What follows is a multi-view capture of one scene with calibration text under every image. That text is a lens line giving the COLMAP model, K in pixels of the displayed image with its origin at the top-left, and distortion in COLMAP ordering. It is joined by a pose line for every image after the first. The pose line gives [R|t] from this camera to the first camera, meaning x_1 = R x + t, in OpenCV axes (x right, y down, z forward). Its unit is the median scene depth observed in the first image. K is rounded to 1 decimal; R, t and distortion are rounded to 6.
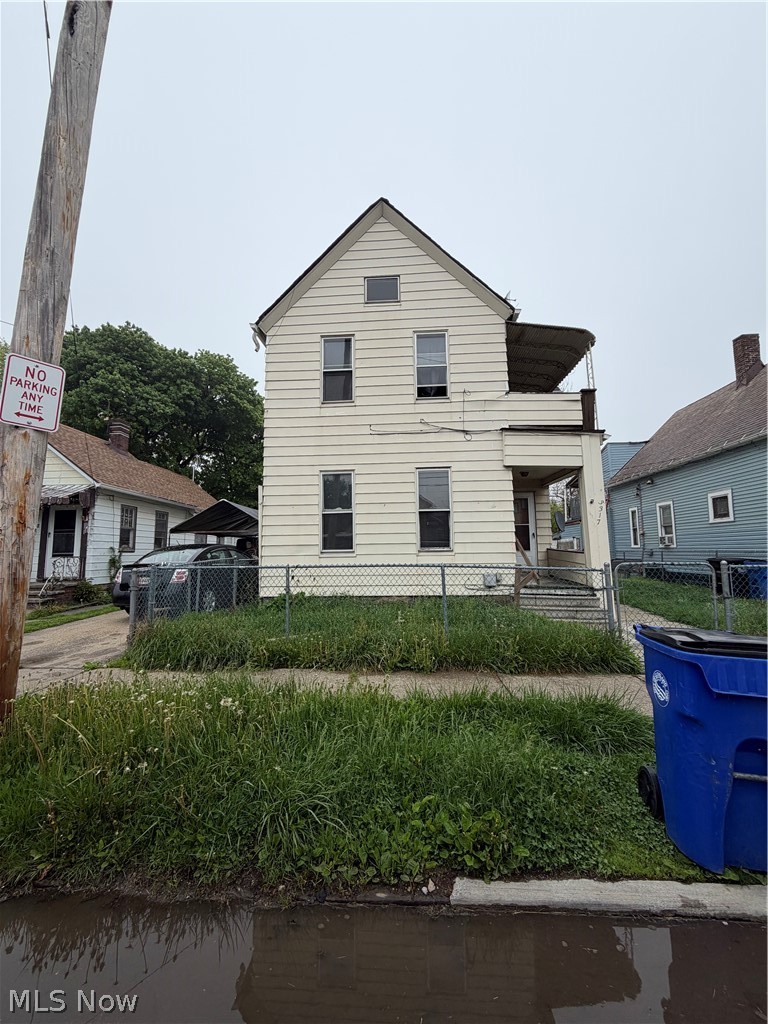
lens RADIAL K [[406.8, 0, 384.5], [0, 406.8, 508.8], [0, 0, 1]] dist [-0.000110, 0.000474]
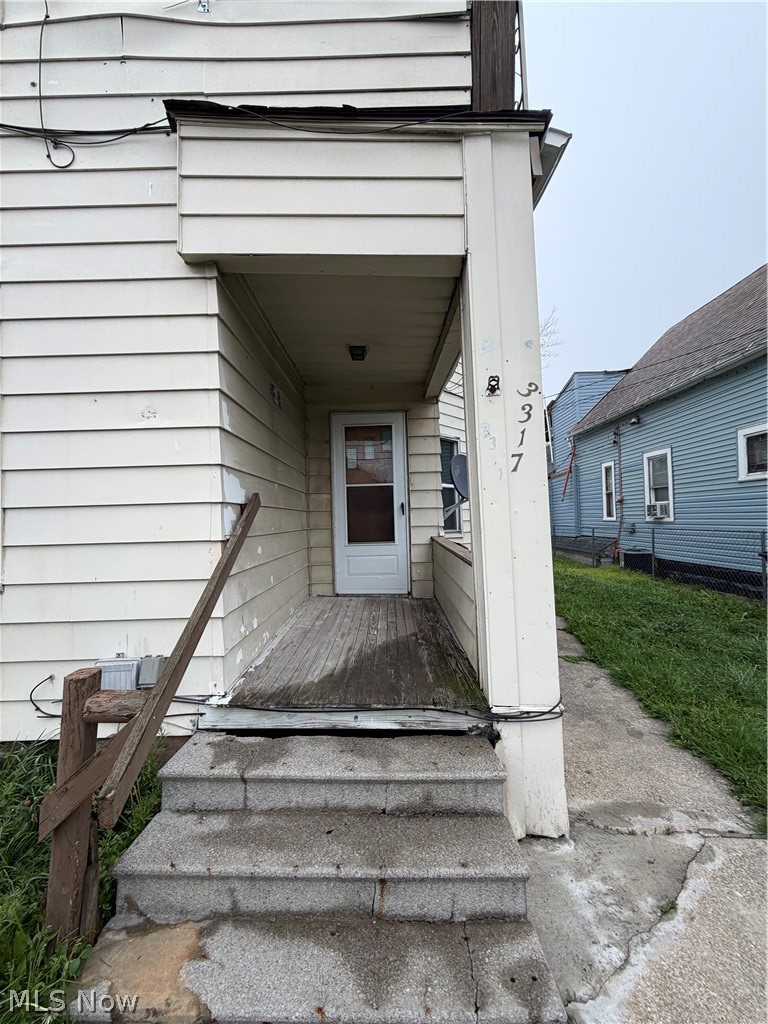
lens RADIAL K [[406.8, 0, 382.0], [0, 406.8, 510.0], [0, 0, 1]] dist [-0.000110, 0.000474]
pose [[0.998234, -0.014204, 0.057673, 0.227267], [0.009582, 0.996778, 0.079640, 0.022190], [-0.058619, -0.078947, 0.995154, 0.397251]]
